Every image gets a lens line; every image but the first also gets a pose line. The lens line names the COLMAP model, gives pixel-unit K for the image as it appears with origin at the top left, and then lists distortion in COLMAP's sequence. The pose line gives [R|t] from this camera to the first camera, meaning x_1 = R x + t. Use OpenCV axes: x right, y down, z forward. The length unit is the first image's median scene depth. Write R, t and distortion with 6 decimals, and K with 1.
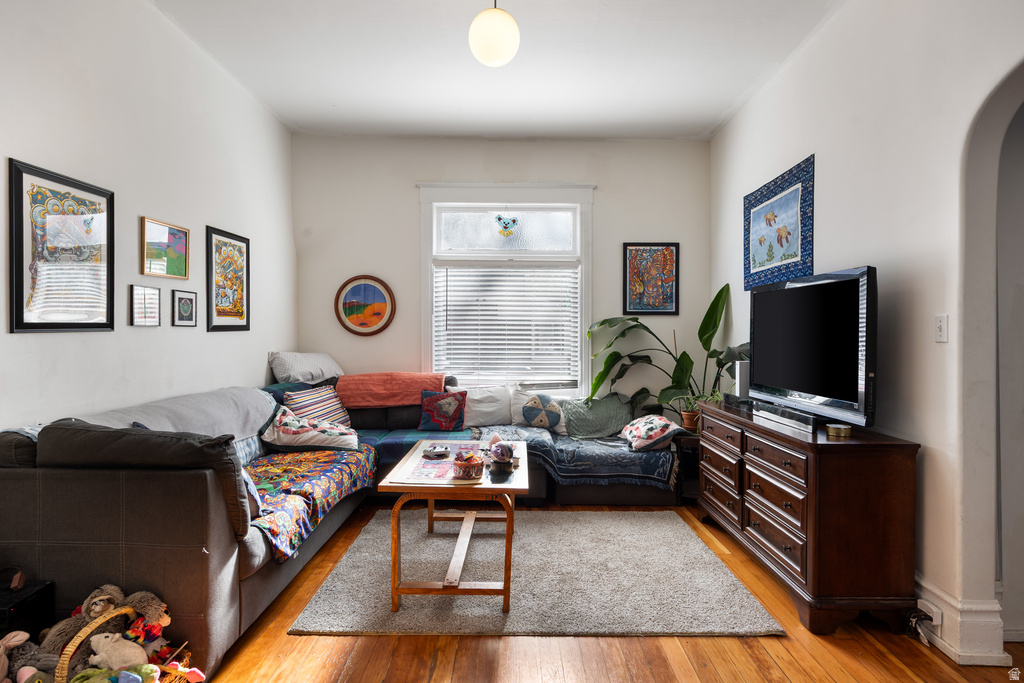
lens RADIAL K [[523.9, 0, 516.0], [0, 523.9, 334.2], [0, 0, 1]] dist [0.003349, 0.001207]
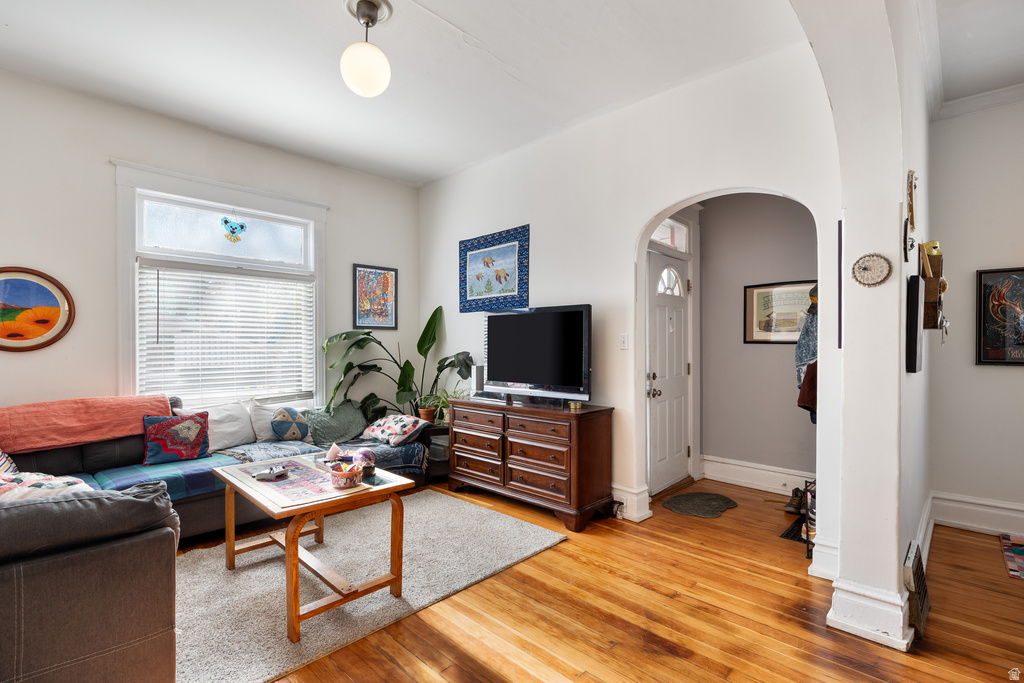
lens RADIAL K [[472.3, 0, 514.4], [0, 472.3, 347.6], [0, 0, 1]] dist [0.001733, -0.000039]
pose [[0.702029, -0.010274, 0.712075, -0.304530], [0.006524, 0.999947, 0.007996, -0.003362], [-0.712119, -0.000968, 0.702058, 0.065900]]
